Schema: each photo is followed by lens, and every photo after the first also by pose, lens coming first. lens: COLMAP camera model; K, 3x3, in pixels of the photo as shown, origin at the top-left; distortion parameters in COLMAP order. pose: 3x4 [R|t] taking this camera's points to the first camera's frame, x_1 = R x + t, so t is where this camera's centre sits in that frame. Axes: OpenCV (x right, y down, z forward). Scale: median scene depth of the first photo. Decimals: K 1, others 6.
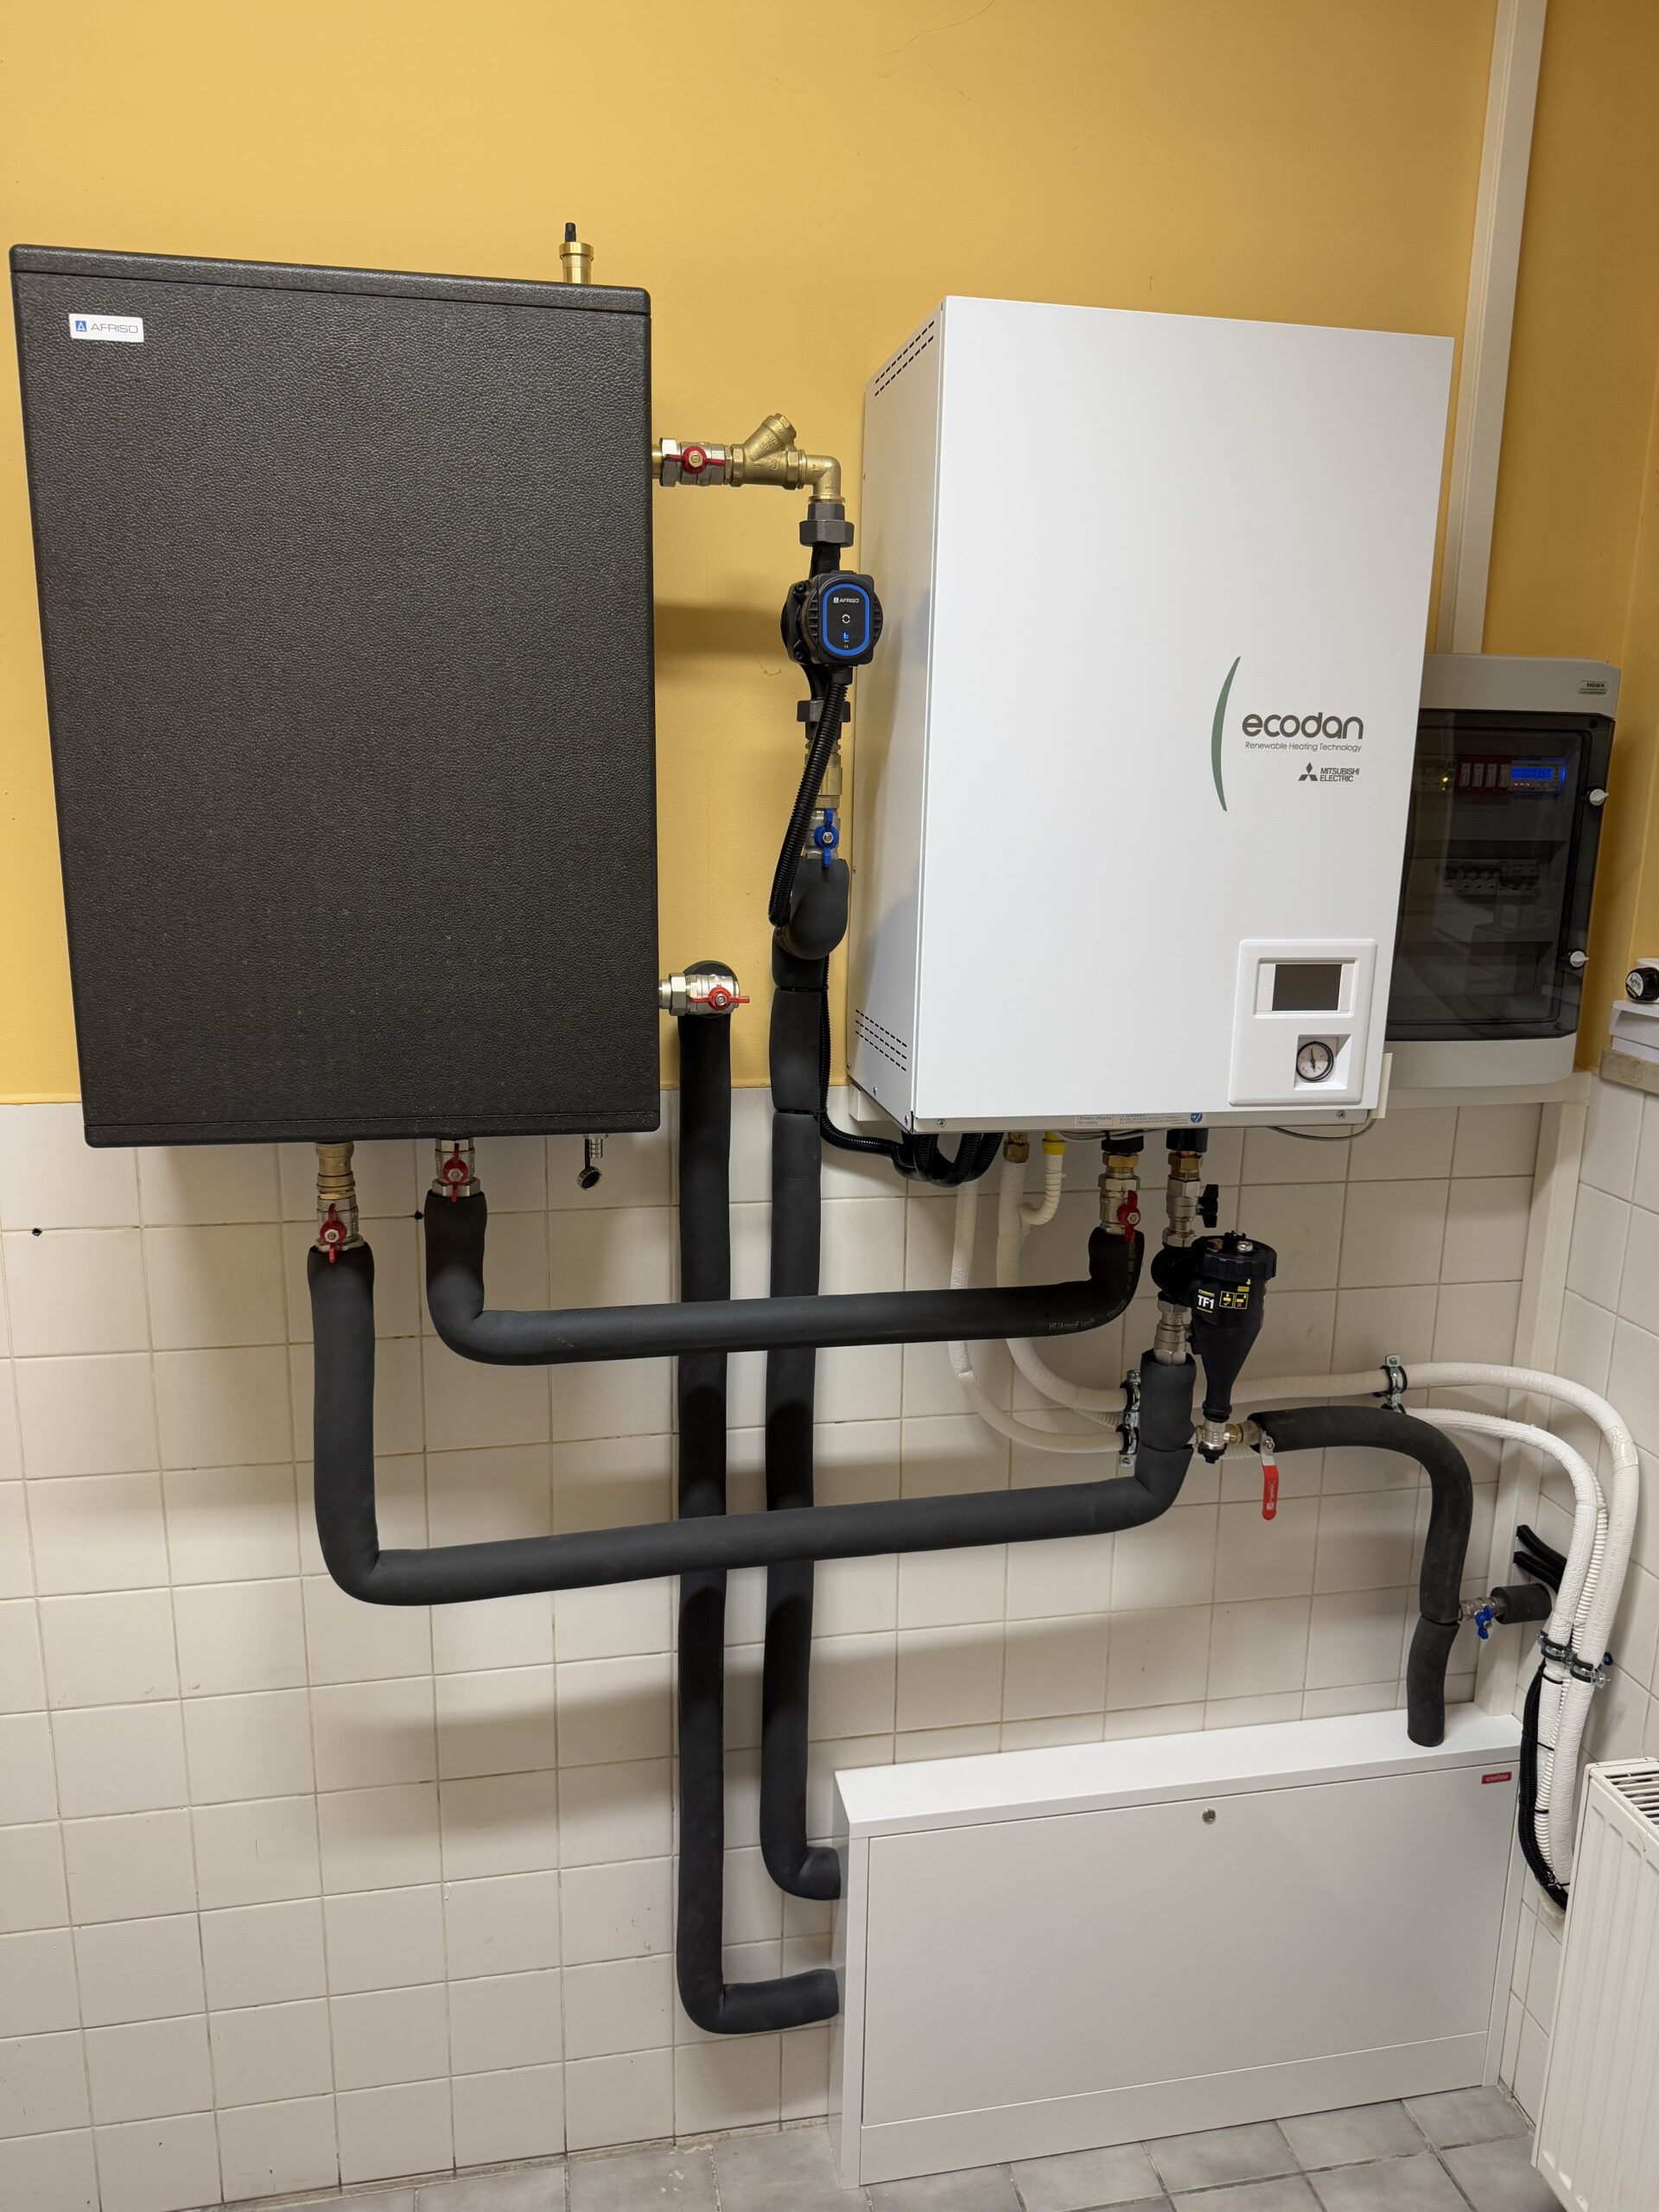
lens RADIAL K [[1574.0, 0, 831.5], [0, 1574.0, 1106.6], [0, 0, 1]] dist [0.022573, -0.026845]
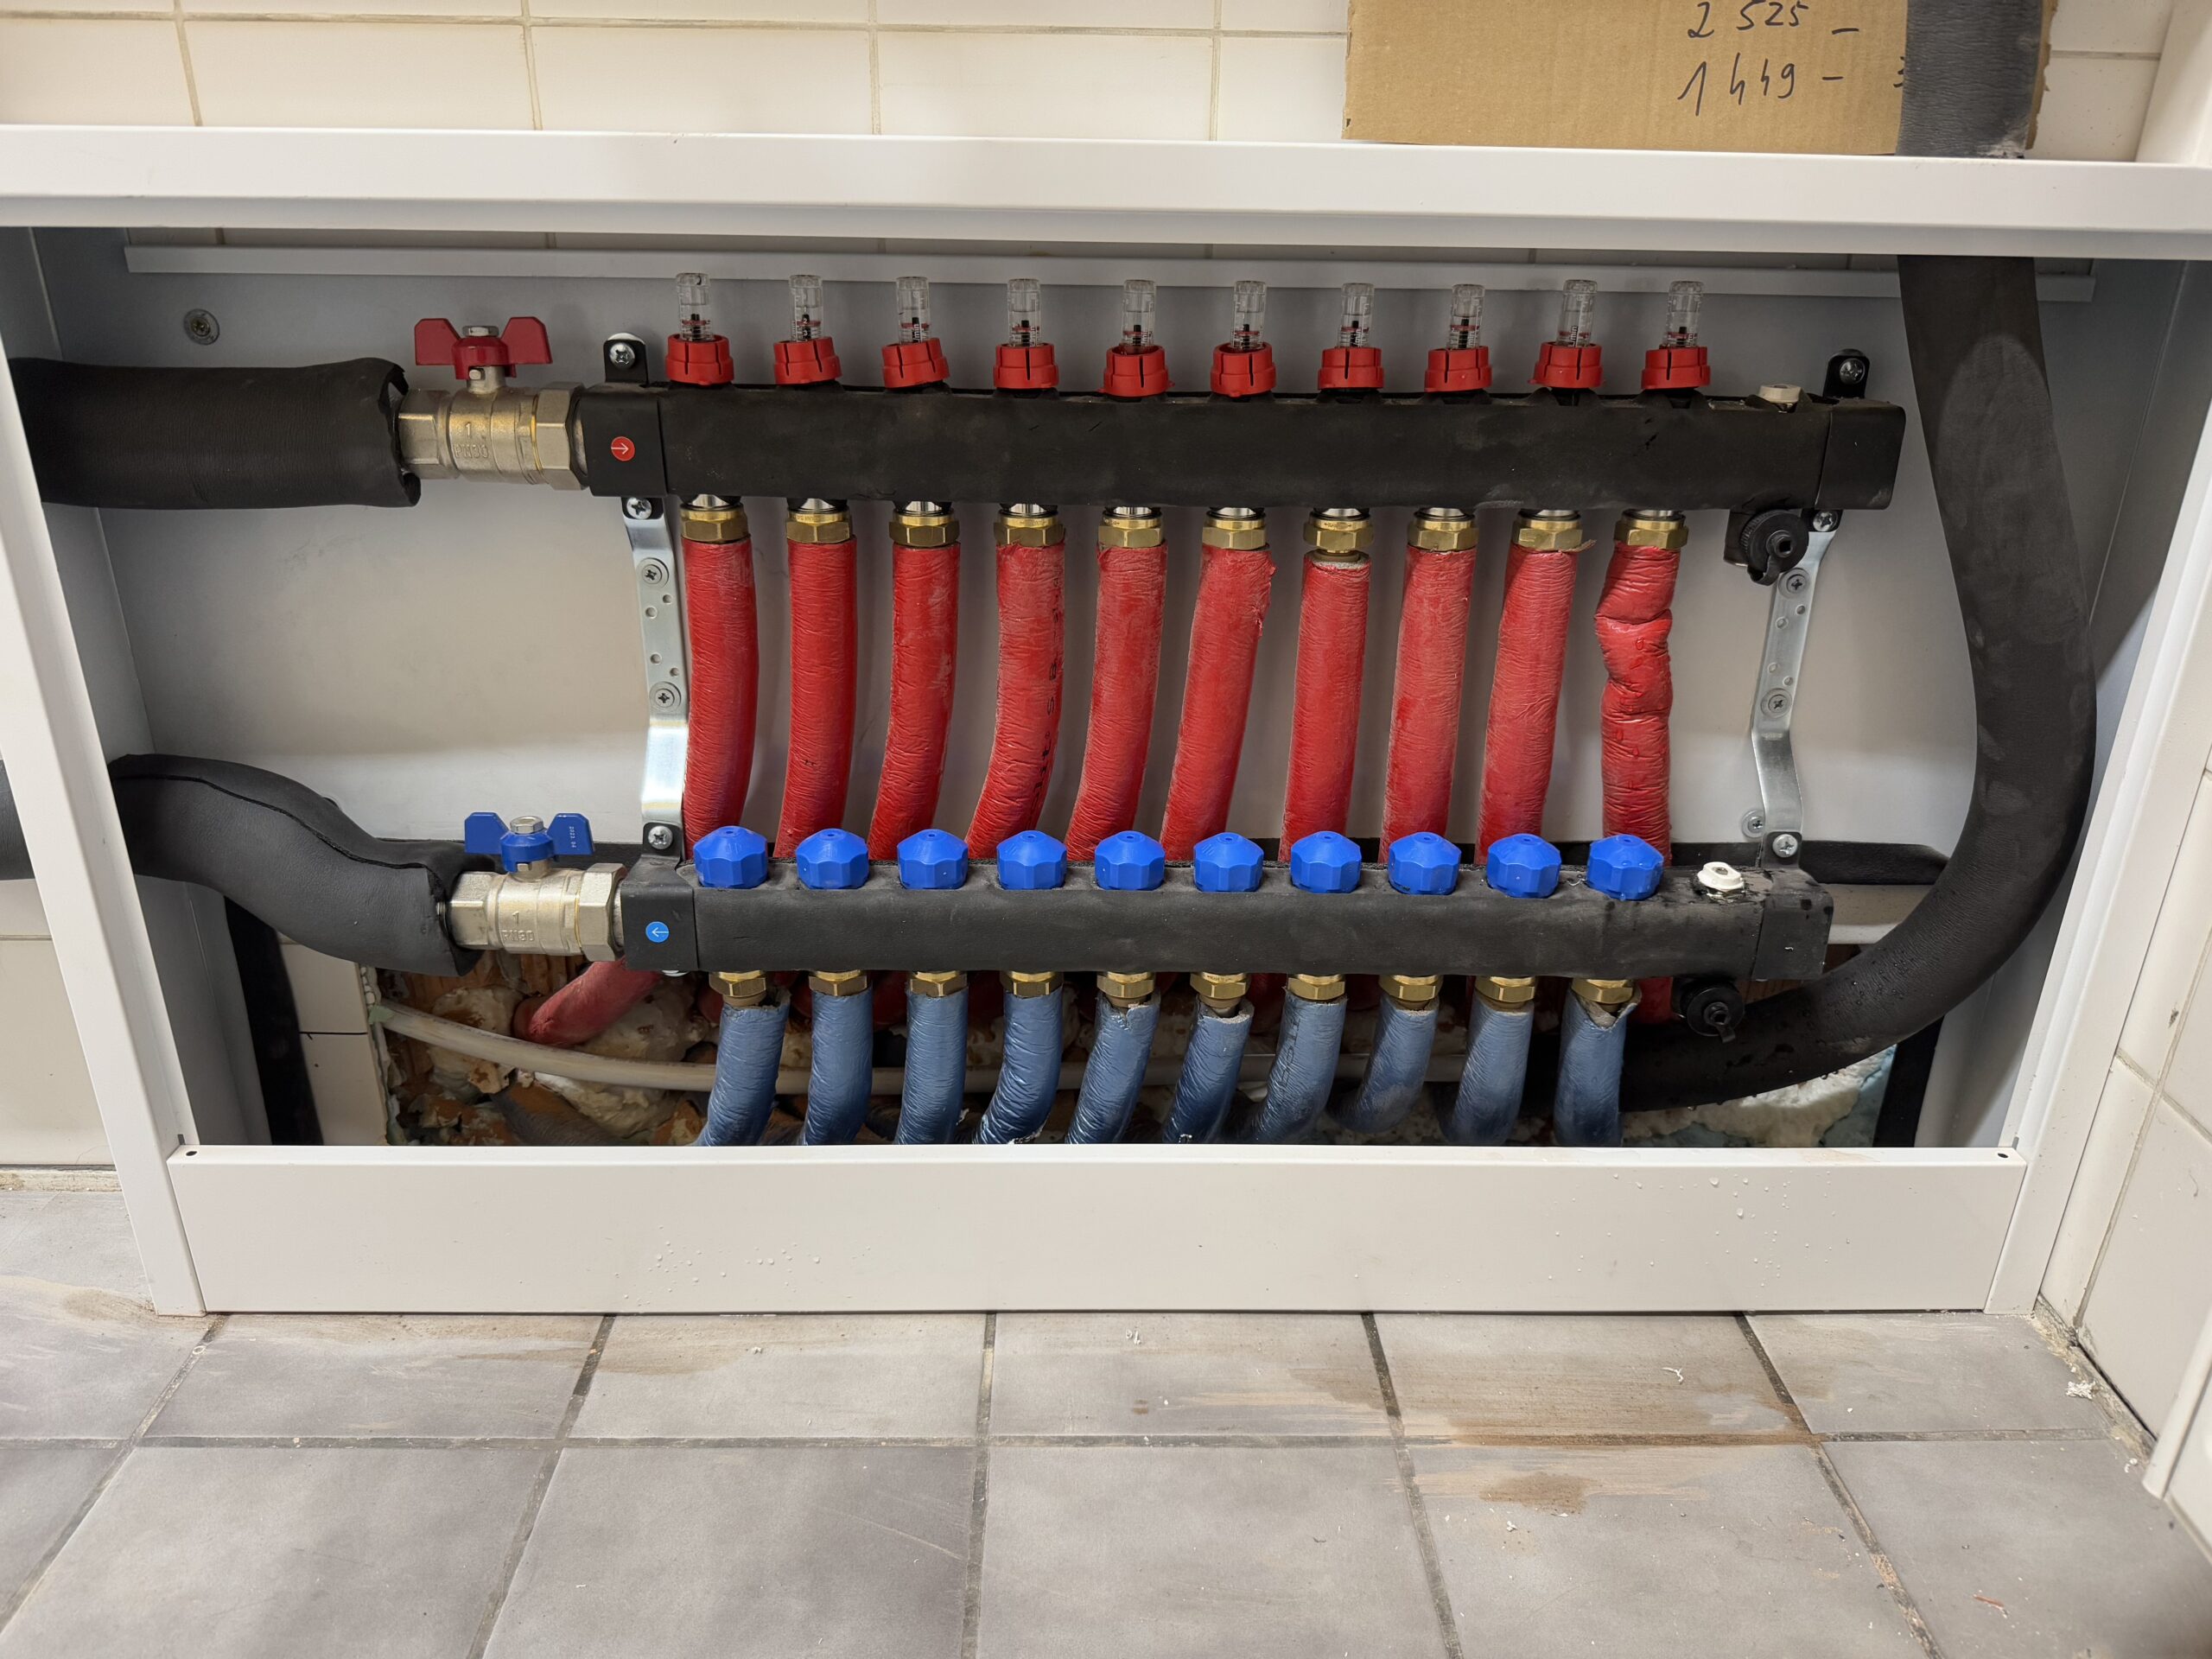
lens RADIAL K [[1574.0, 0, 1097.1], [0, 1574.0, 832.3], [0, 0, 1]] dist [0.022573, -0.026845]
pose [[0.985166, 0.067953, -0.157573, 0.274624], [-0.033784, 0.977086, 0.210148, 0.466027], [0.168243, -0.201708, 0.964888, 0.670451]]
